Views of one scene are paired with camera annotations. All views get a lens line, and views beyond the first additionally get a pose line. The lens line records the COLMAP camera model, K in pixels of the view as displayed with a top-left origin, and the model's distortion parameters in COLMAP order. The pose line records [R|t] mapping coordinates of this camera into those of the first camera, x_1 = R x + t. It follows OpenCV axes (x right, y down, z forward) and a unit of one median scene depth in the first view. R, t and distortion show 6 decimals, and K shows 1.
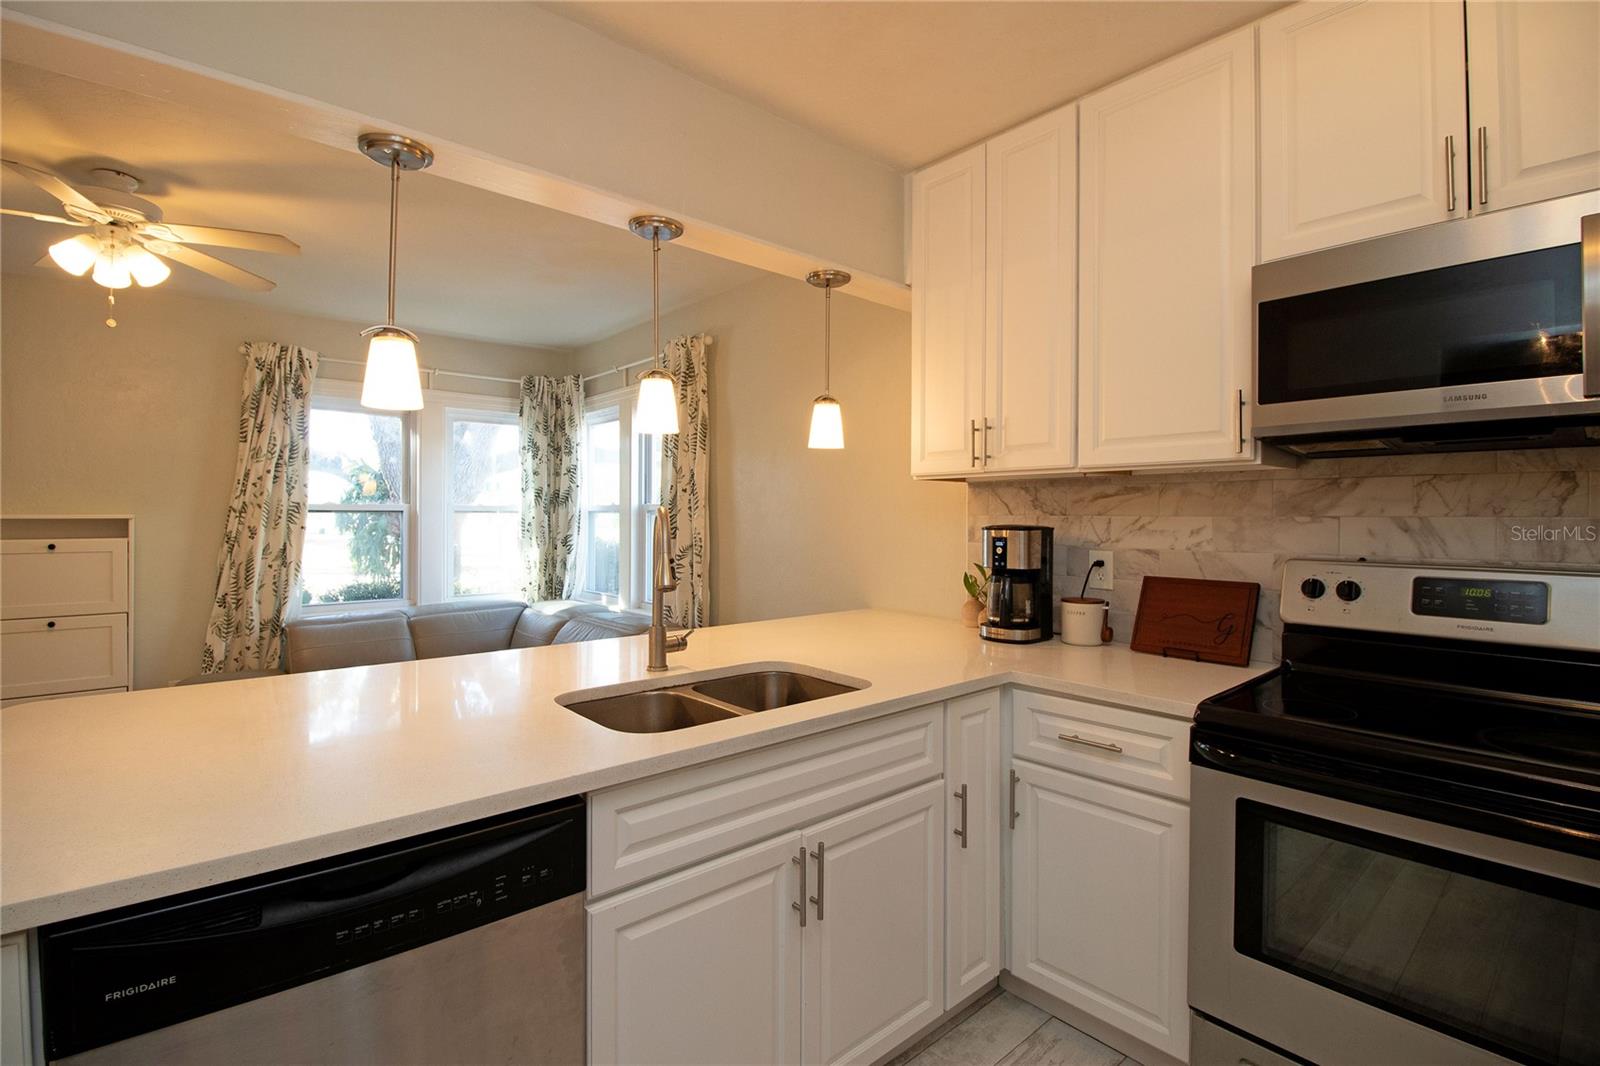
lens RADIAL K [[734.0, 0, 788.4], [0, 734.0, 520.2], [0, 0, 1]] dist [-0.000363, -0.014203]
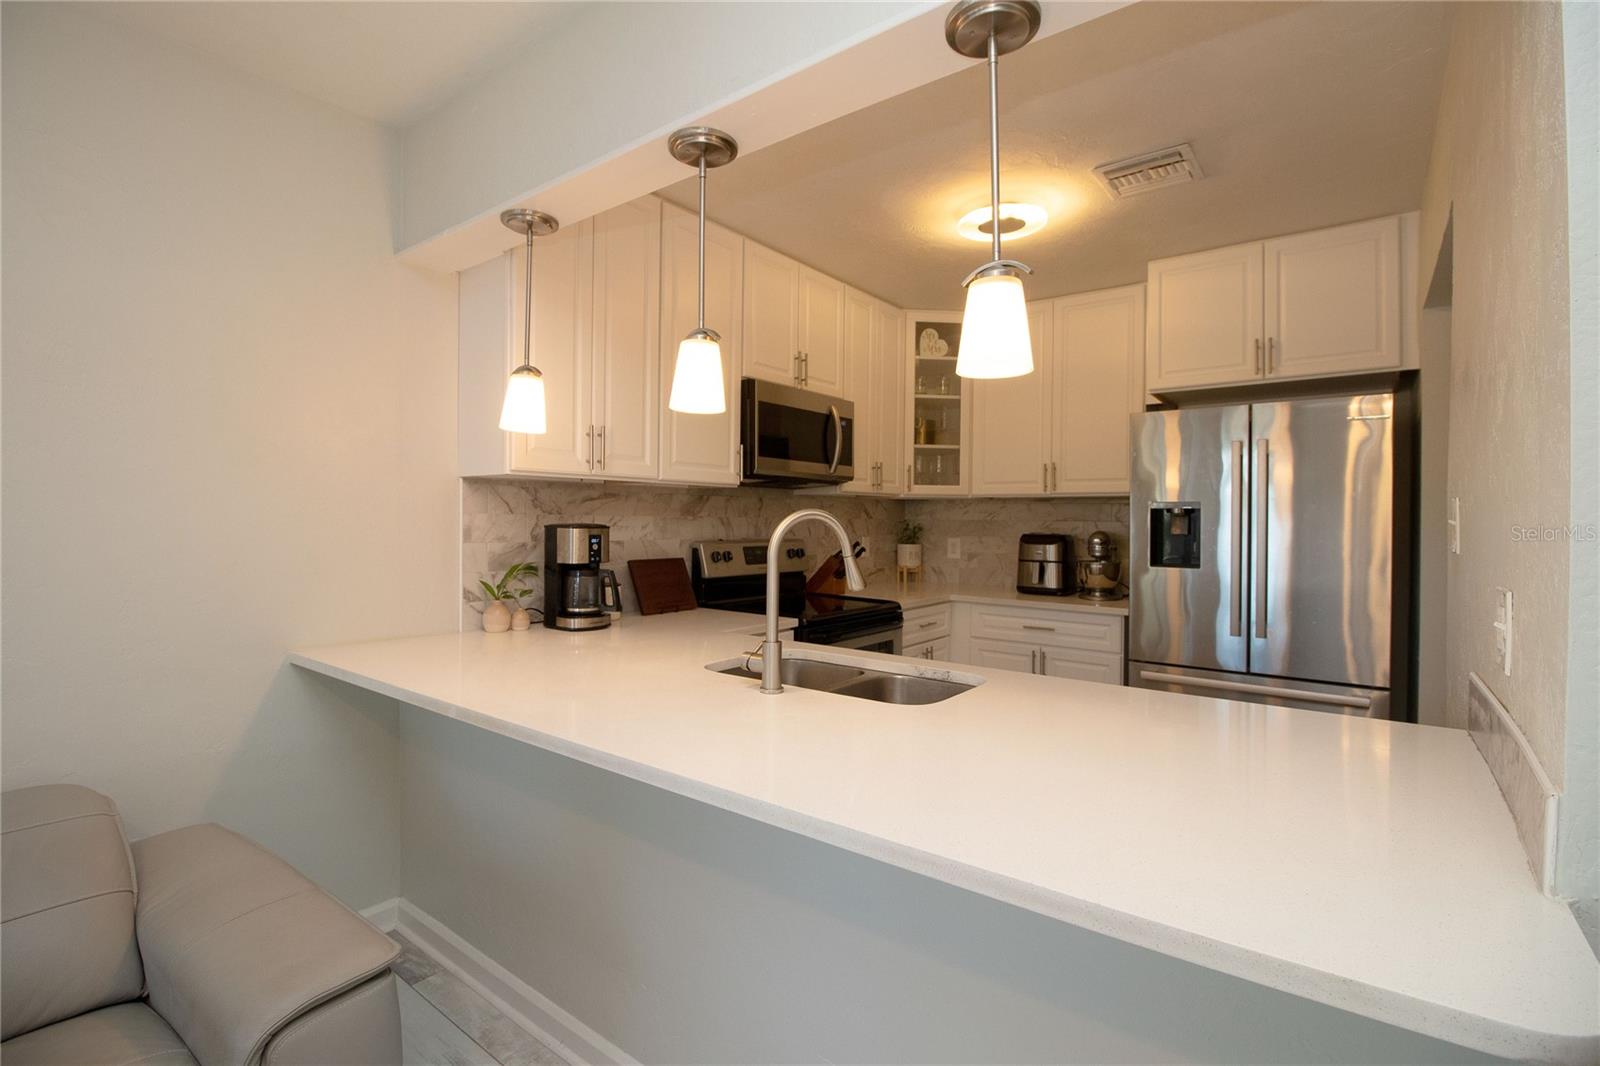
lens RADIAL K [[734.0, 0, 788.4], [0, 734.0, 520.2], [0, 0, 1]] dist [-0.000363, -0.014203]
pose [[-0.196998, -0.006832, 0.980380, -0.910853], [-0.004705, 0.999971, 0.006023, -0.007125], [-0.980393, -0.003426, -0.197025, 0.998198]]
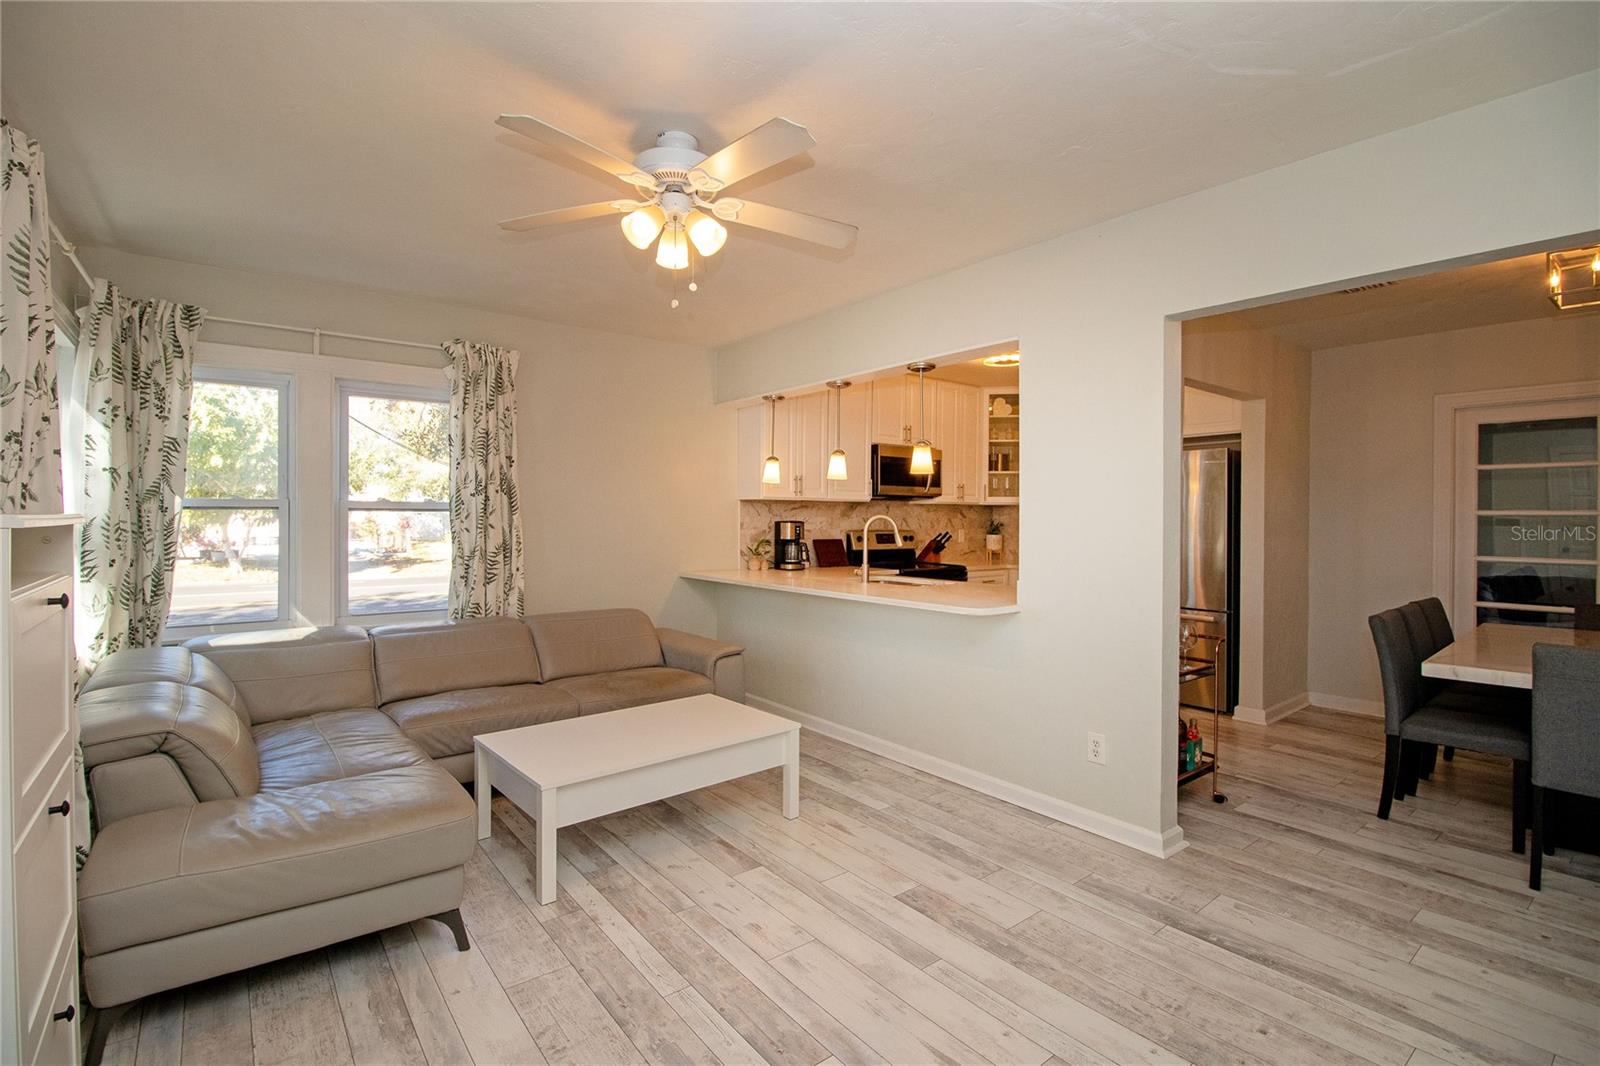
lens RADIAL K [[734.0, 0, 788.4], [0, 734.0, 520.2], [0, 0, 1]] dist [-0.000363, -0.014203]
pose [[0.051677, -0.007949, 0.998632, -2.208005], [-0.001581, 0.999966, 0.008041, -0.015292], [-0.998663, -0.001995, 0.051663, 0.972357]]
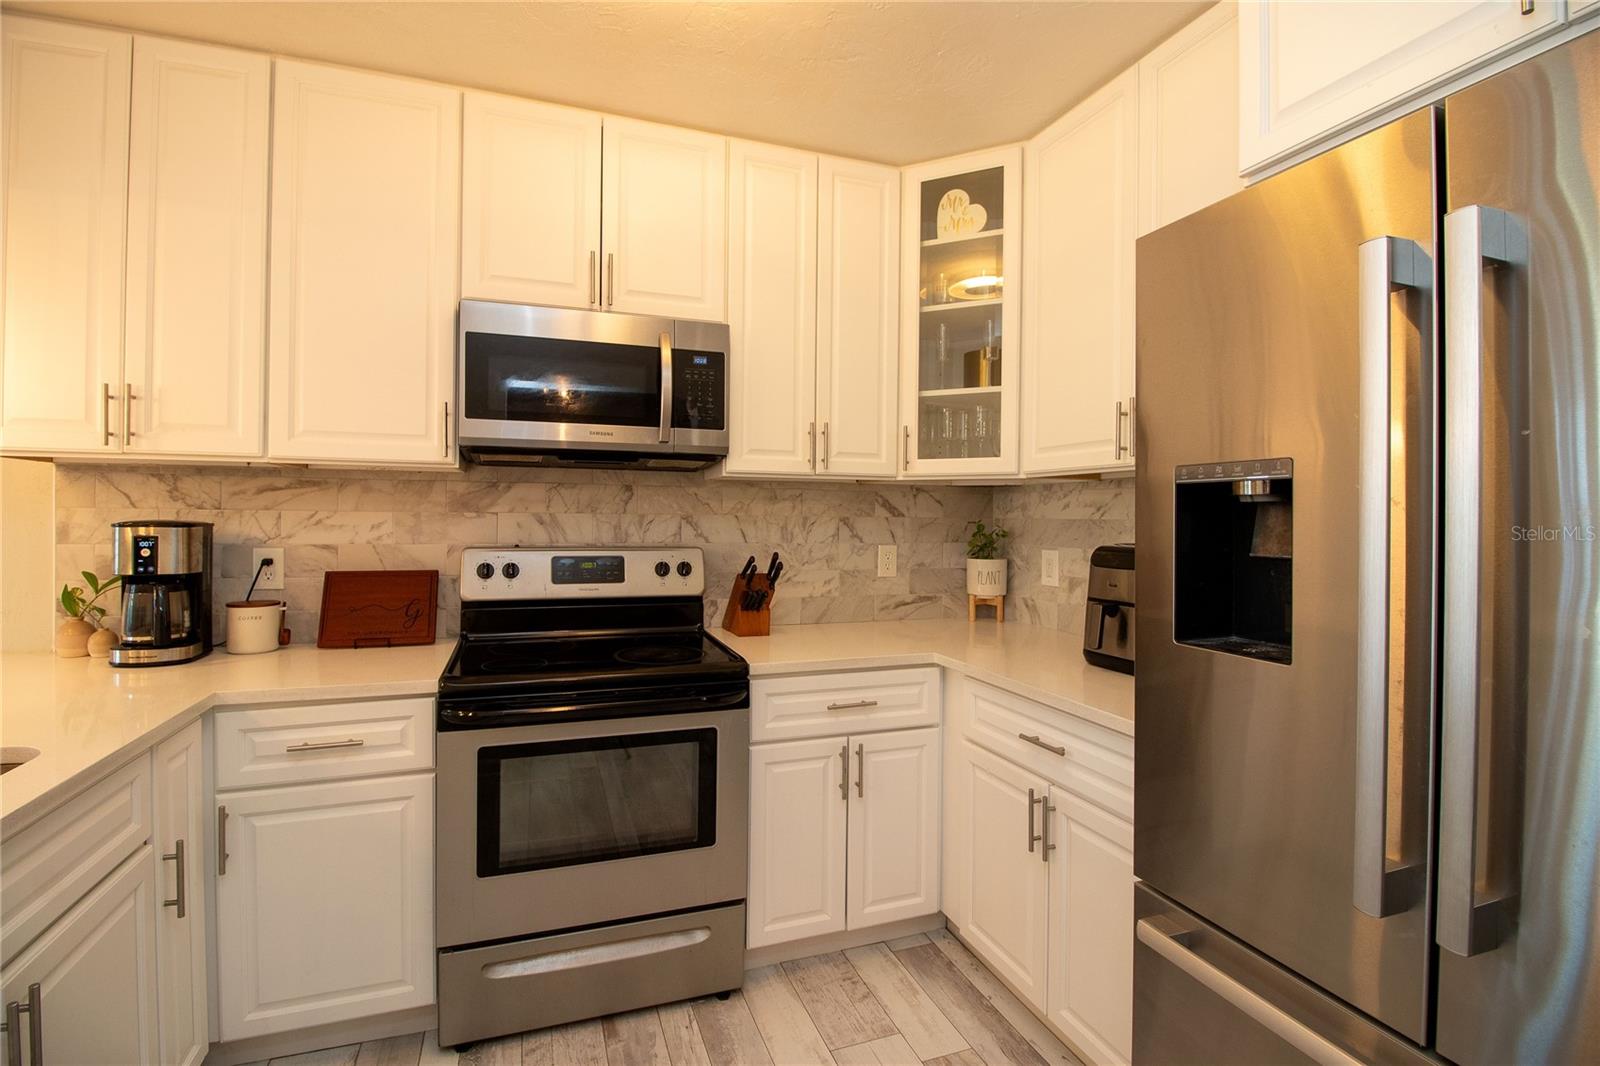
lens RADIAL K [[734.0, 0, 788.4], [0, 734.0, 520.2], [0, 0, 1]] dist [-0.000363, -0.014203]
pose [[0.357708, -0.004940, 0.933820, -0.215436], [-0.003665, 0.999971, 0.006694, -0.002016], [-0.933826, -0.005817, 0.357680, 0.068236]]
